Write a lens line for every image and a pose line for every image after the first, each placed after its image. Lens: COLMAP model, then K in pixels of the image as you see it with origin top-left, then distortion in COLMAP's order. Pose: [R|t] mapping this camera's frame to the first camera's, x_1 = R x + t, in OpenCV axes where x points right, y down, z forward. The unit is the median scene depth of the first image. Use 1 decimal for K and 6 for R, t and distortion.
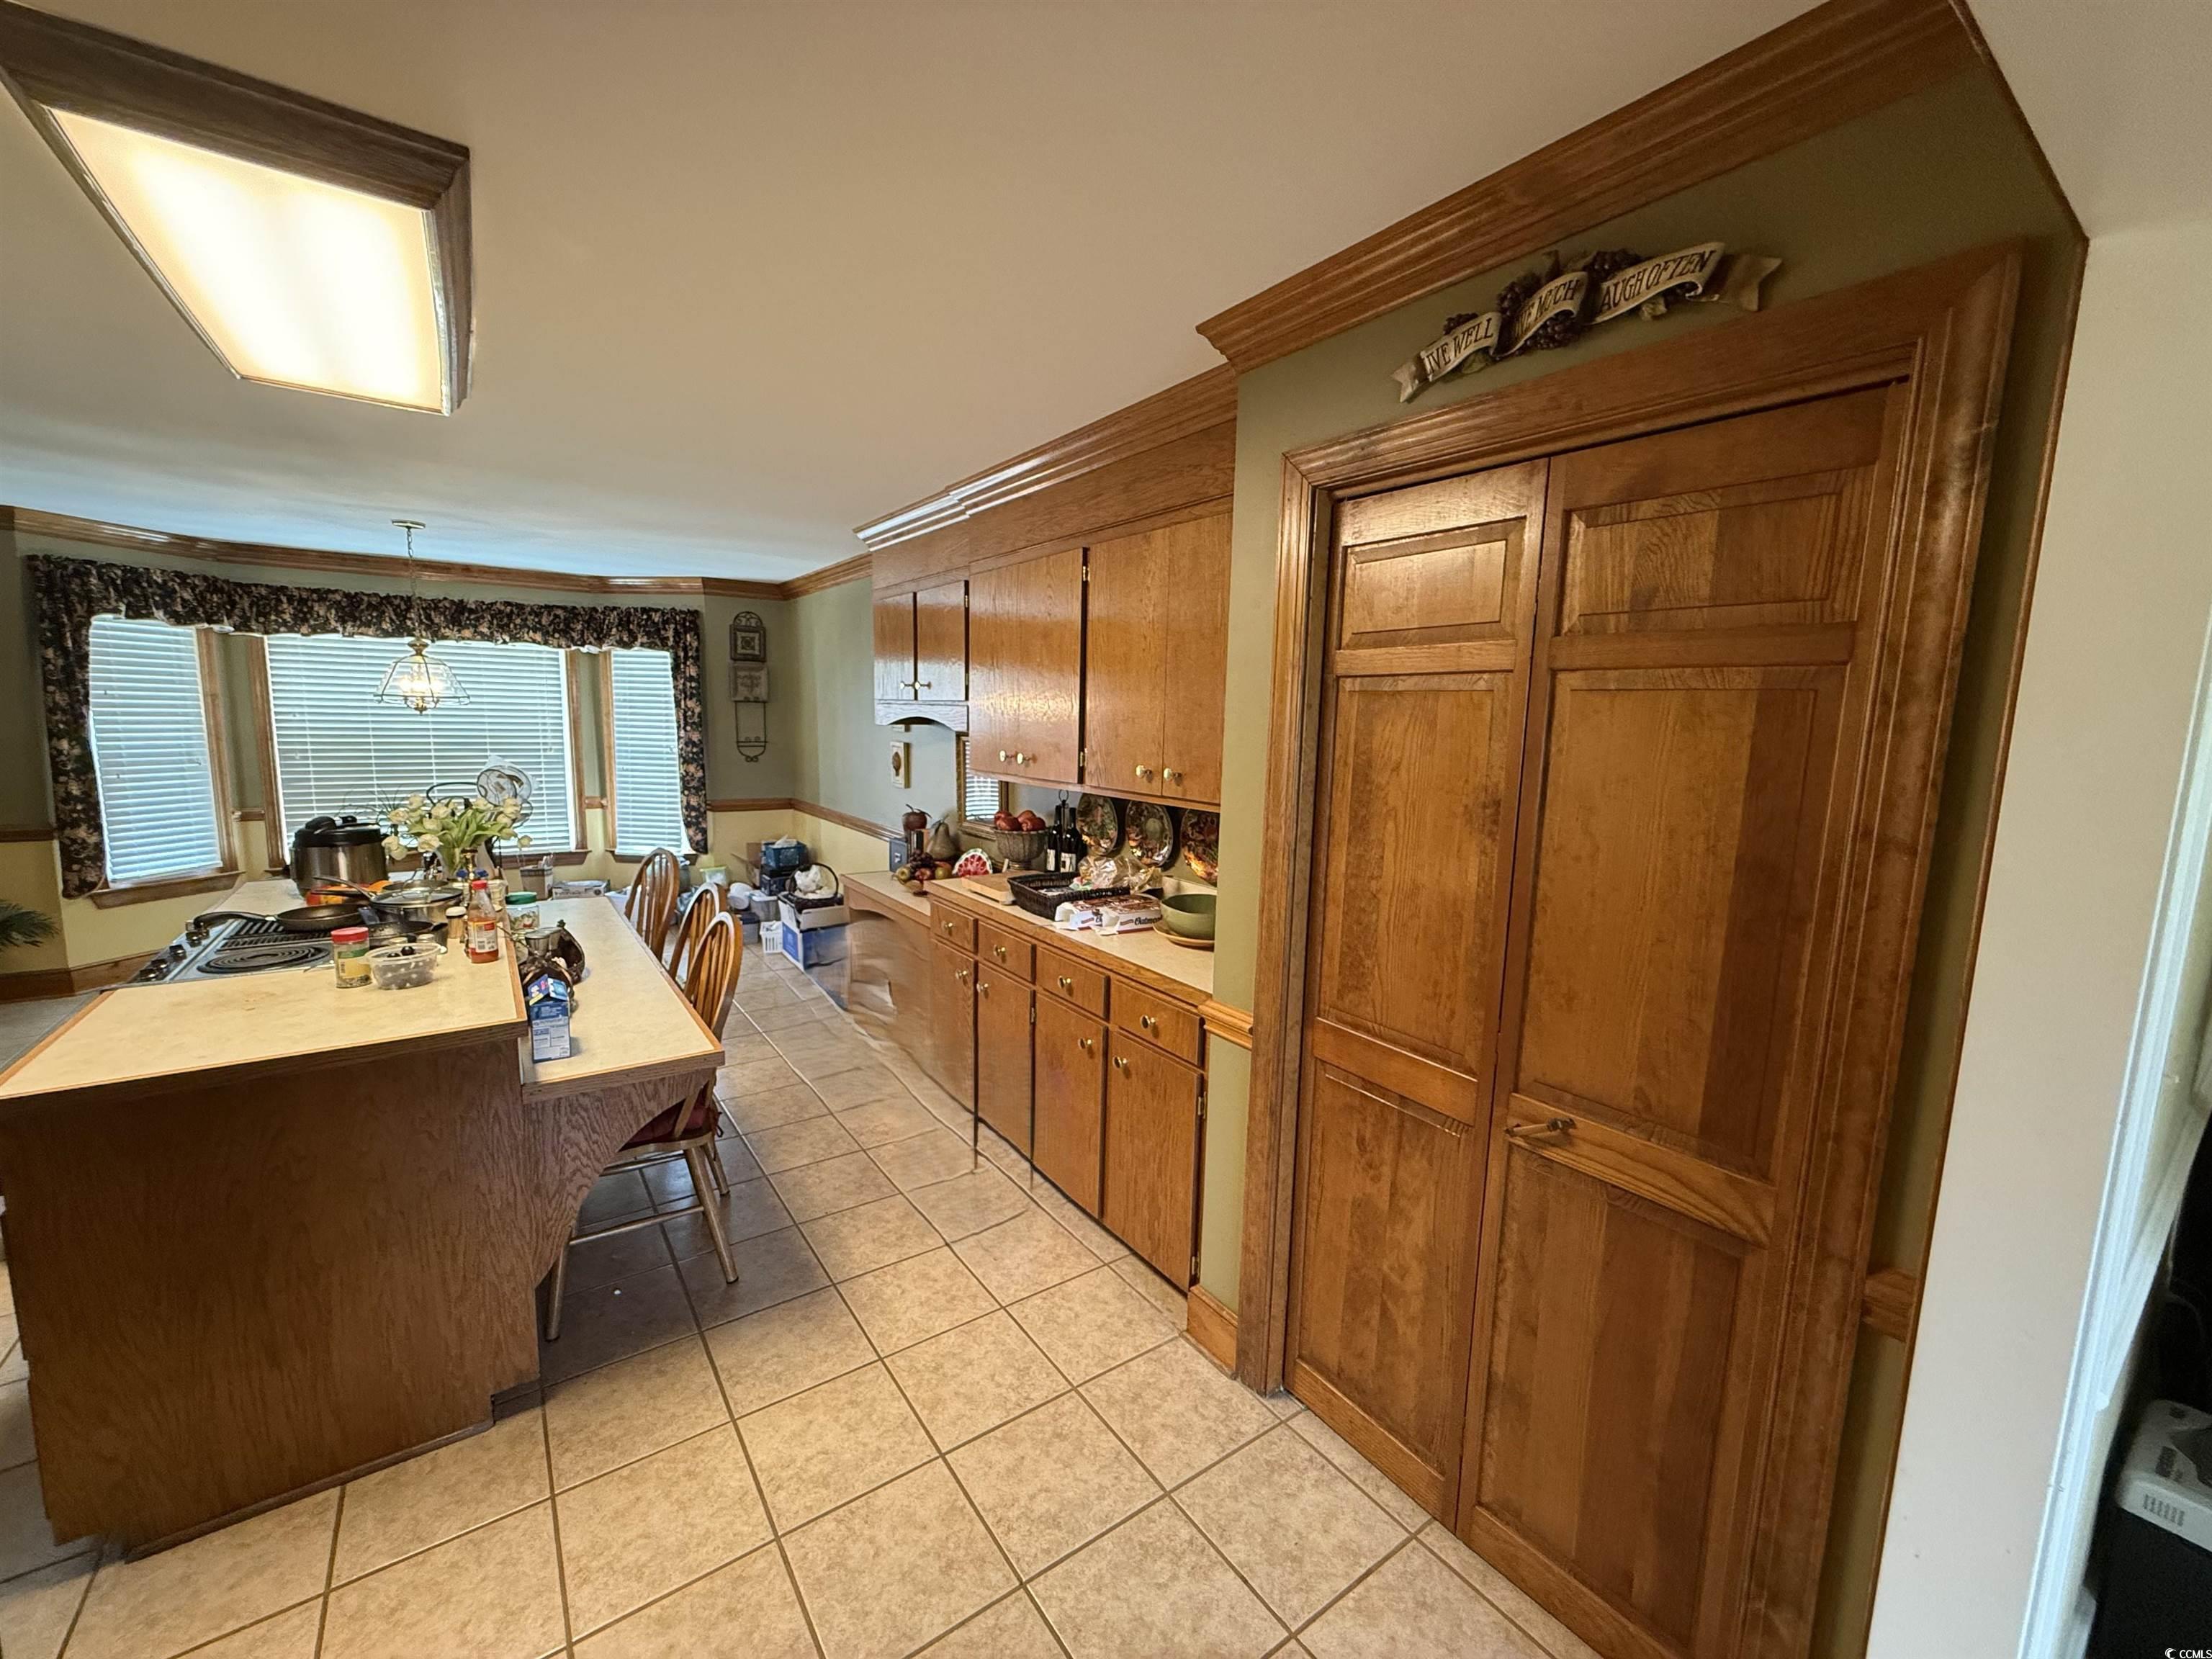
lens RADIAL K [[880.5, 0, 1106.0], [0, 880.5, 829.5], [0, 0, 1]] dist [0.002941, -0.000135]
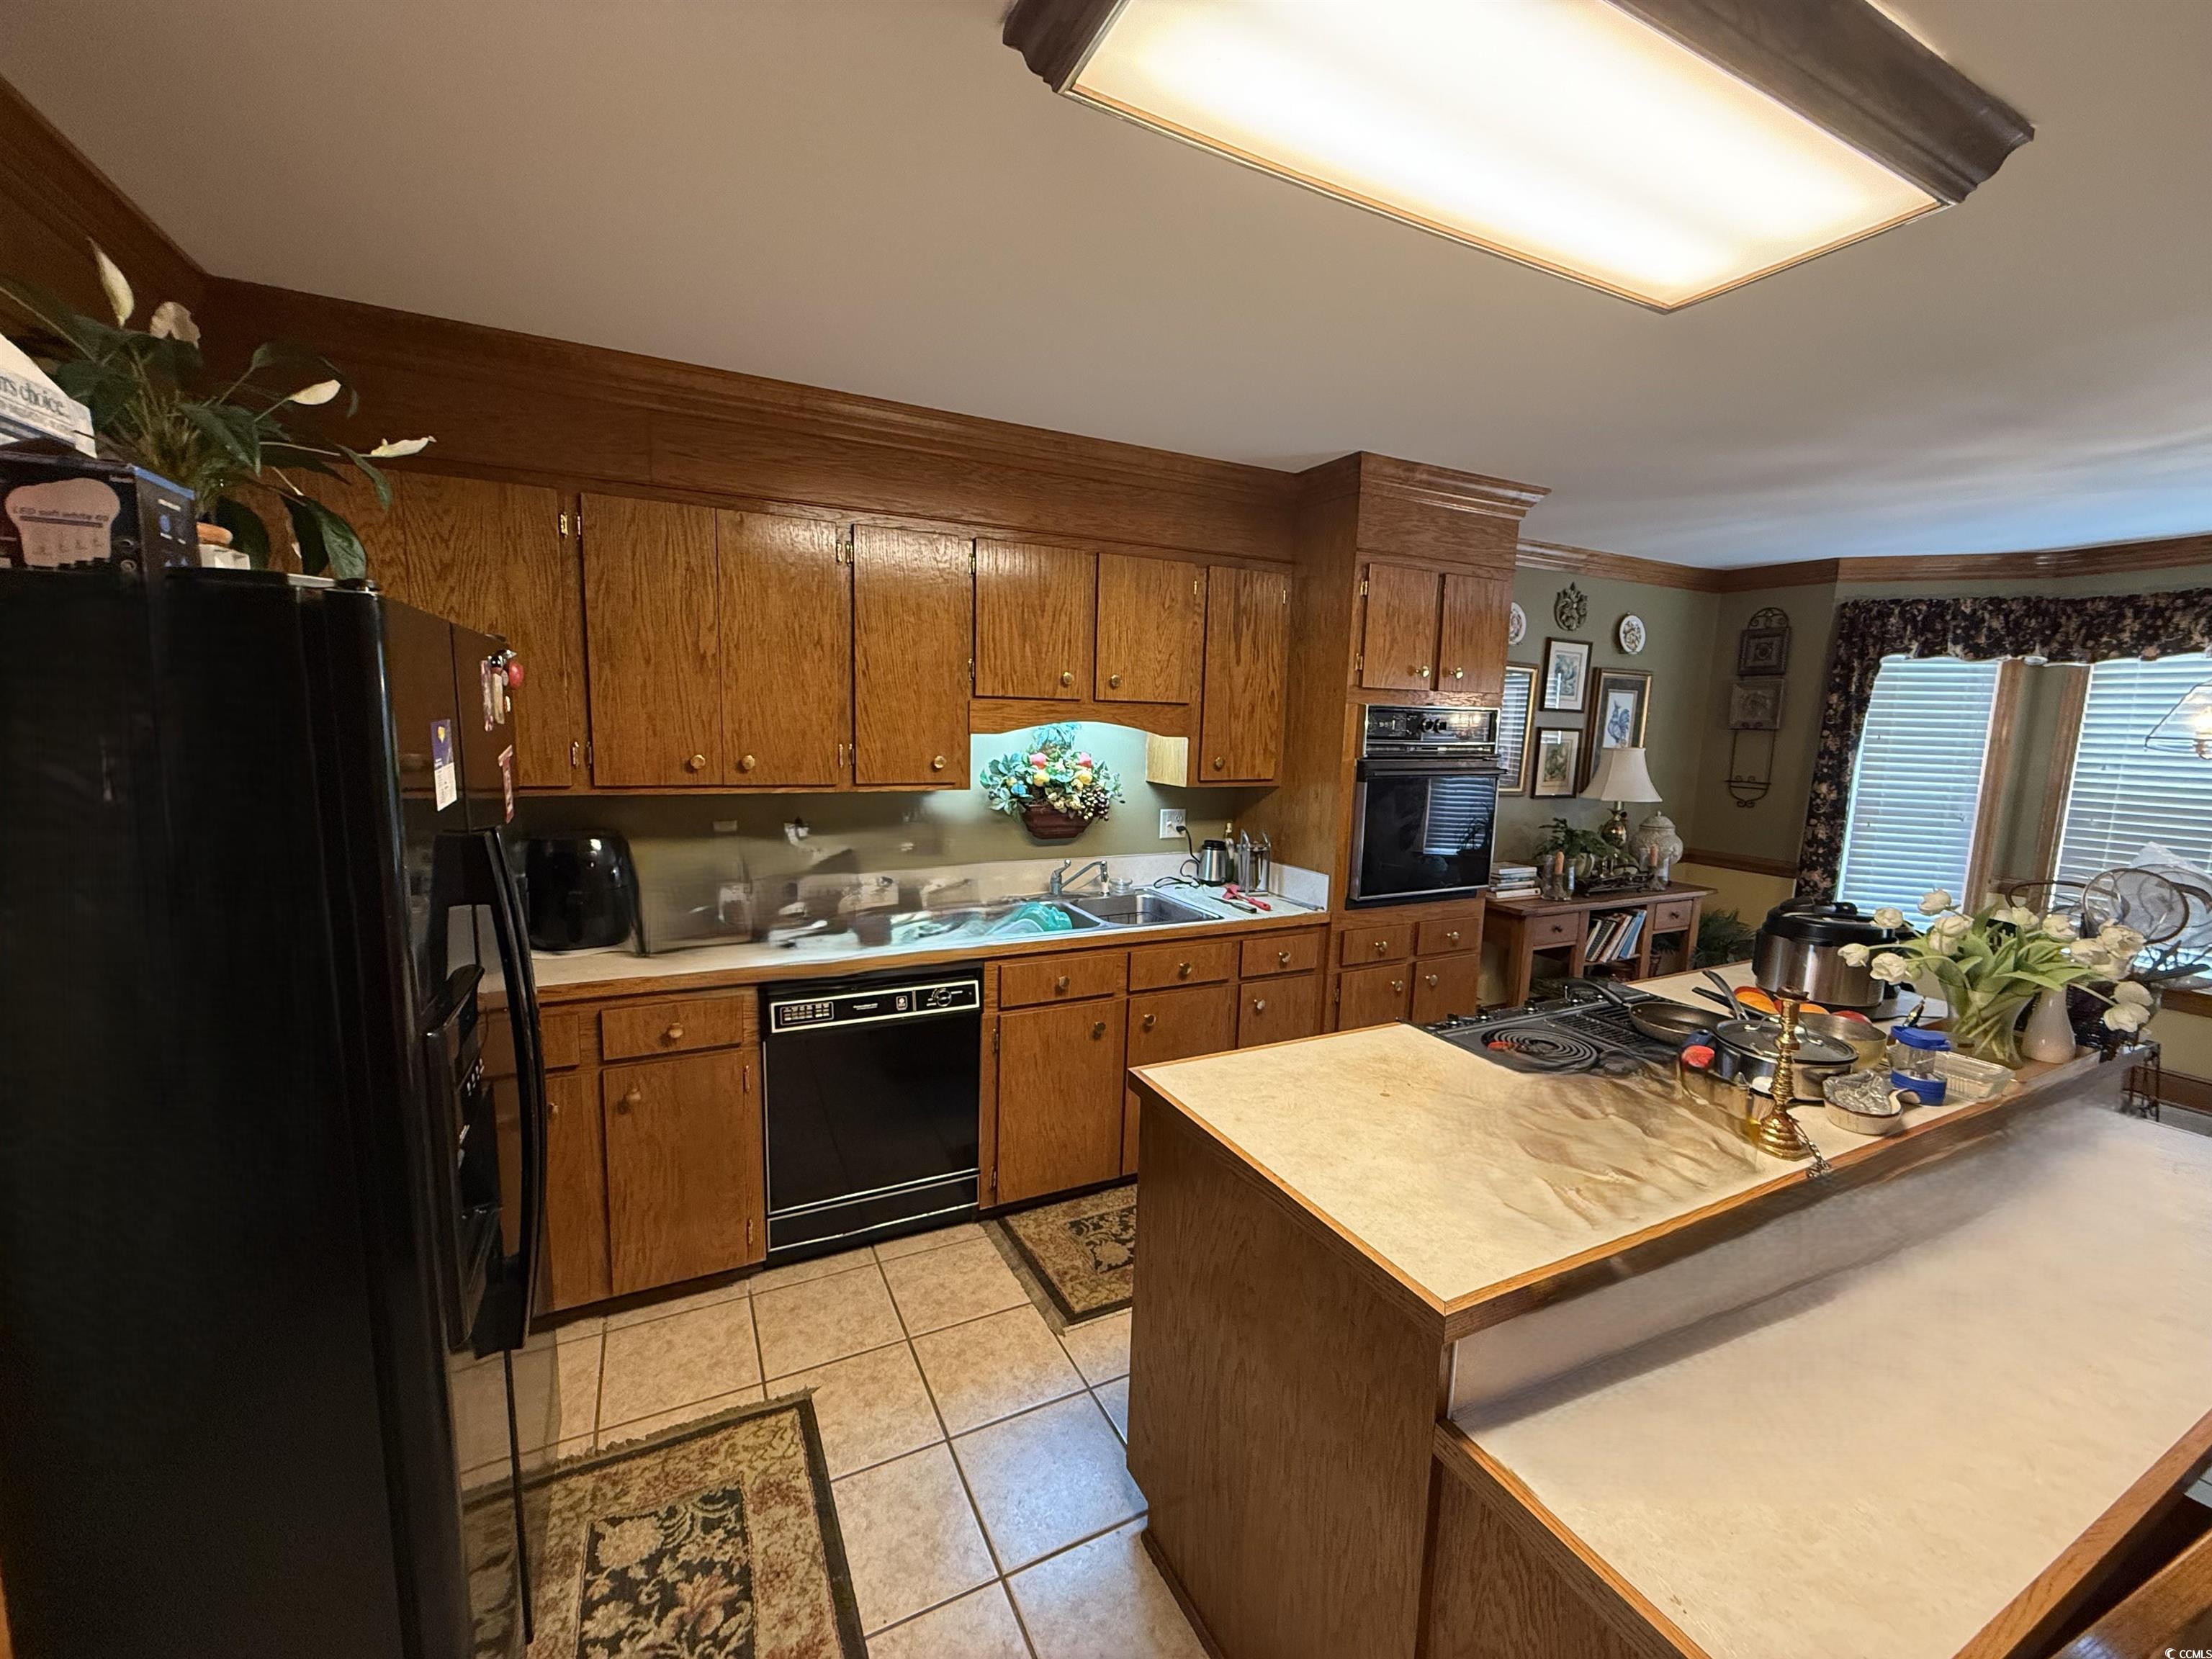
lens RADIAL K [[880.5, 0, 1106.0], [0, 880.5, 829.5], [0, 0, 1]] dist [0.002941, -0.000135]
pose [[-0.158848, 0.100799, -0.982144, -0.053150], [-0.159904, 0.979014, 0.126340, -0.043960], [0.974268, 0.177118, -0.139397, 0.333509]]
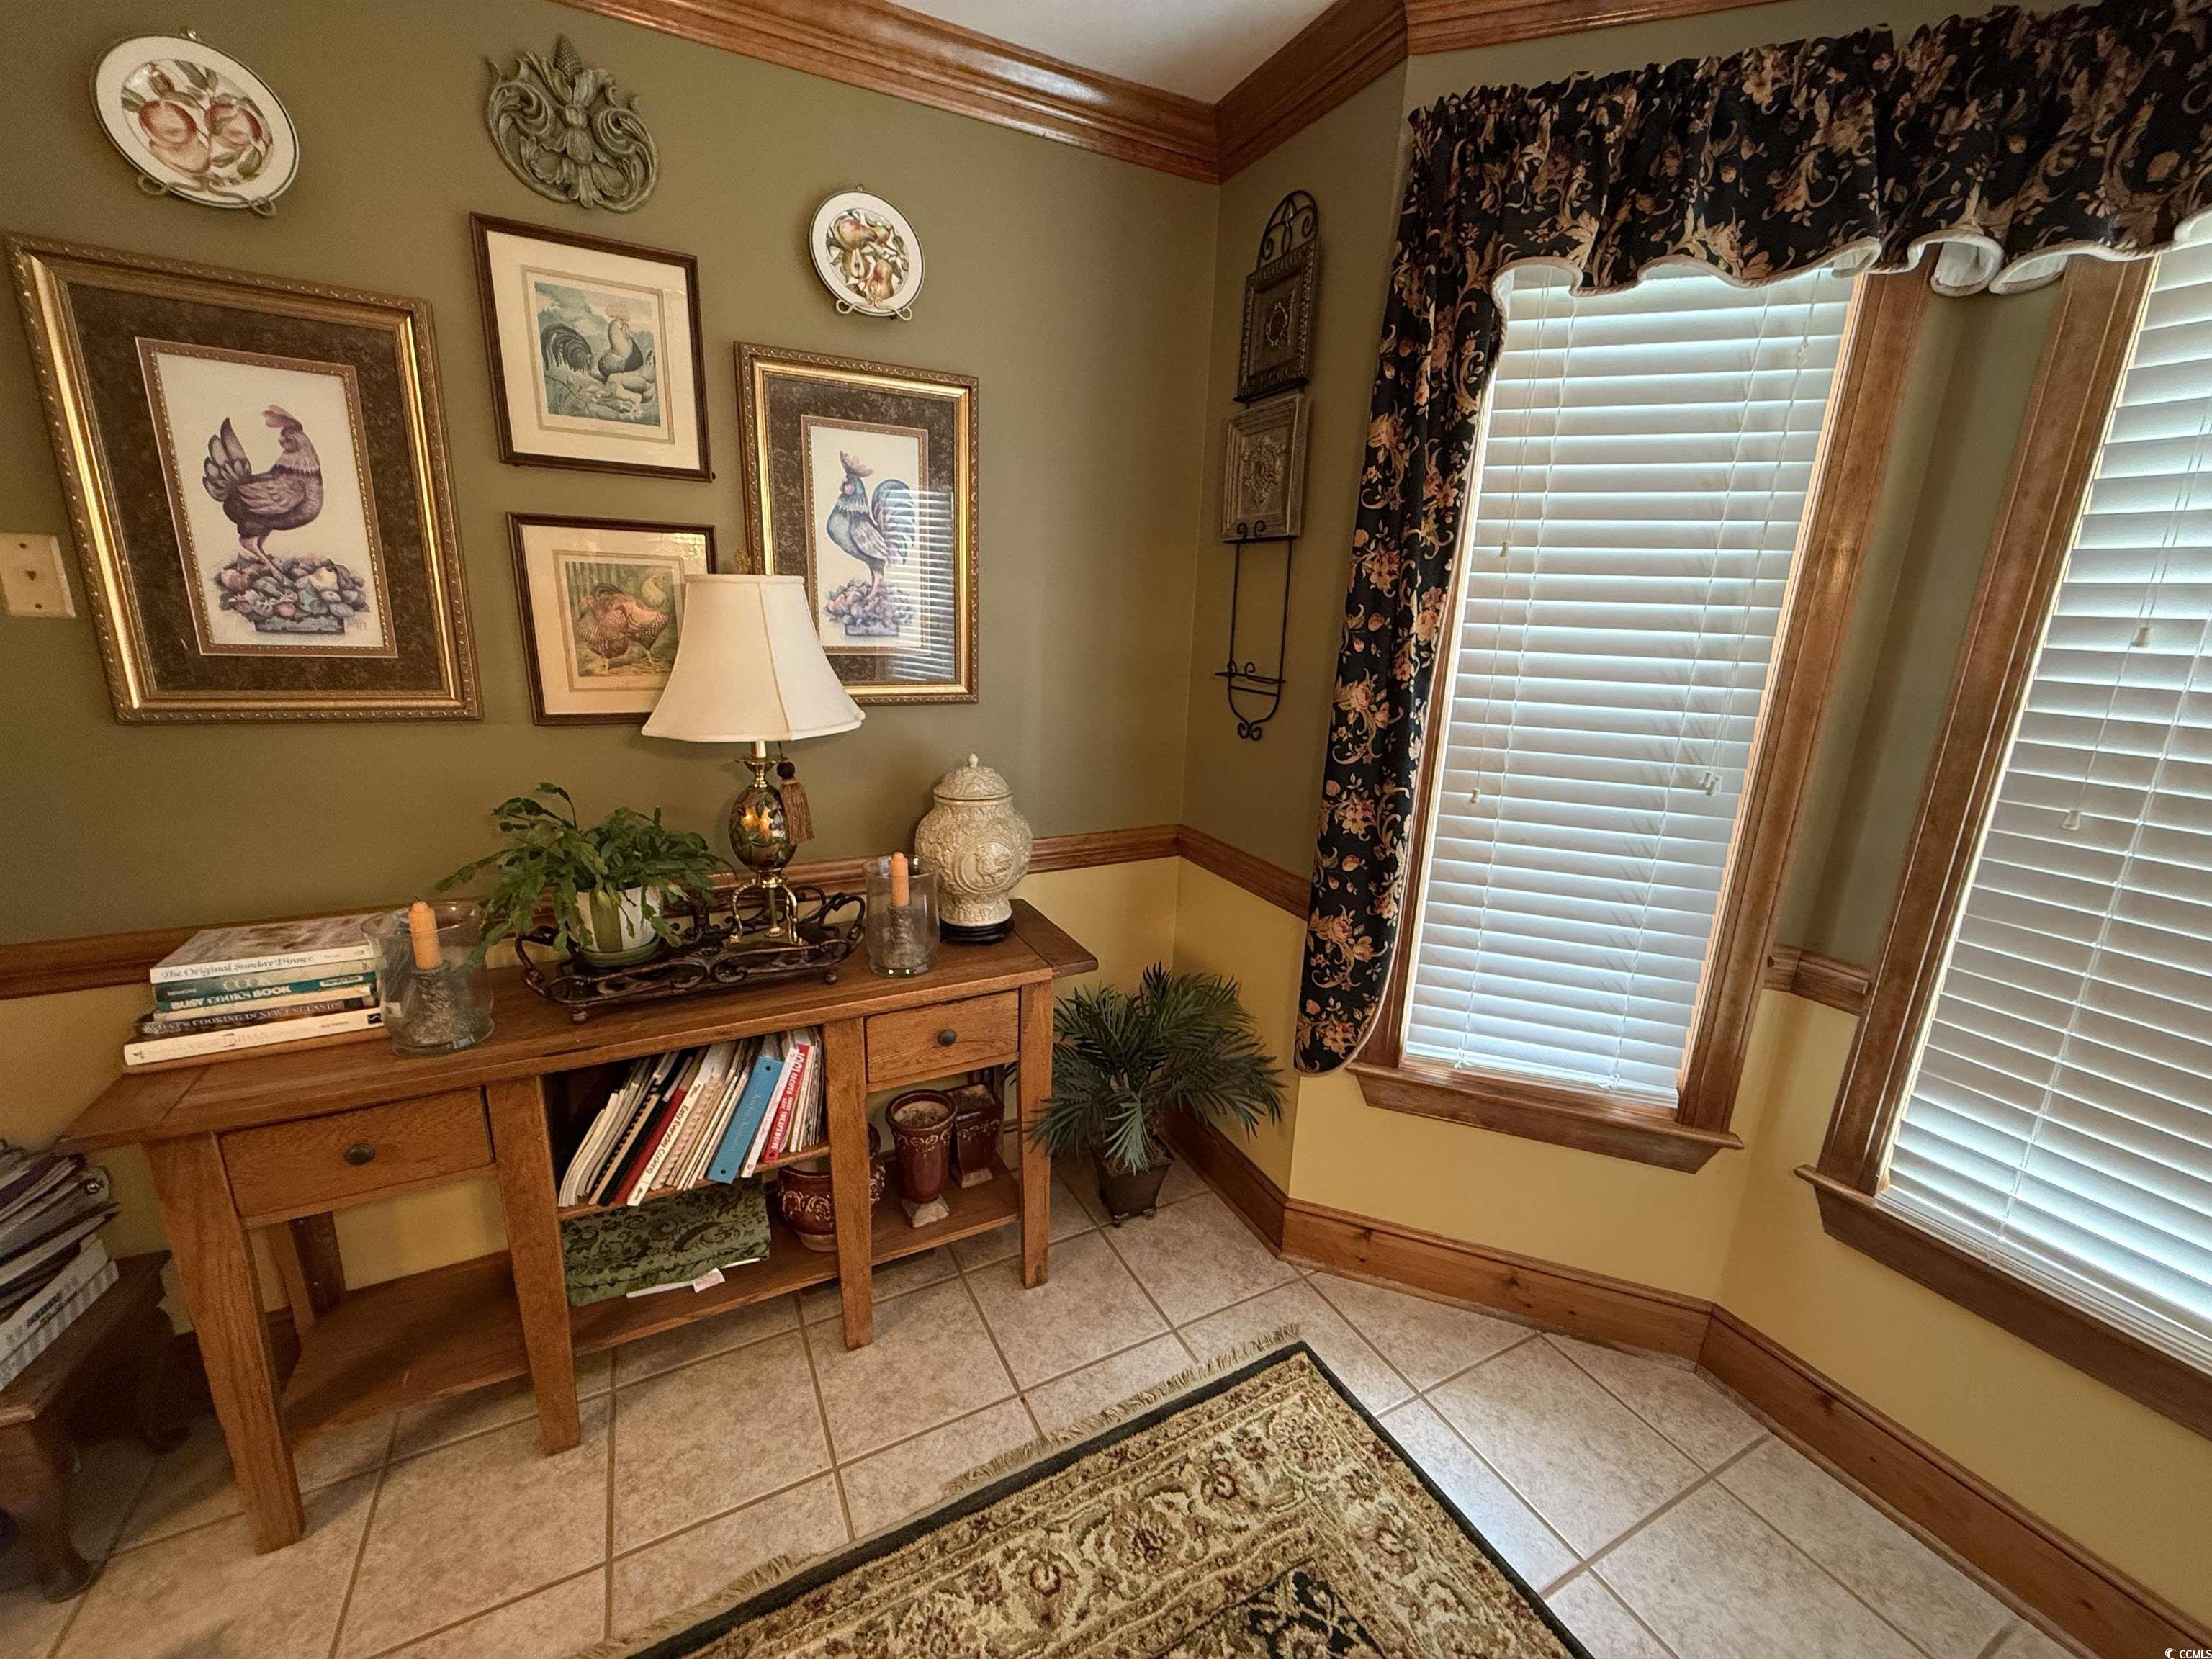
lens RADIAL K [[877.1, 0, 1095.2], [0, 877.1, 829.3], [0, 0, 1]] dist [-0.000562, 0.000040]
pose [[-0.148402, 0.223240, -0.963400, -0.760742], [-0.163919, 0.955159, 0.246581, -0.109601], [0.975247, 0.194513, -0.105155, 0.895201]]
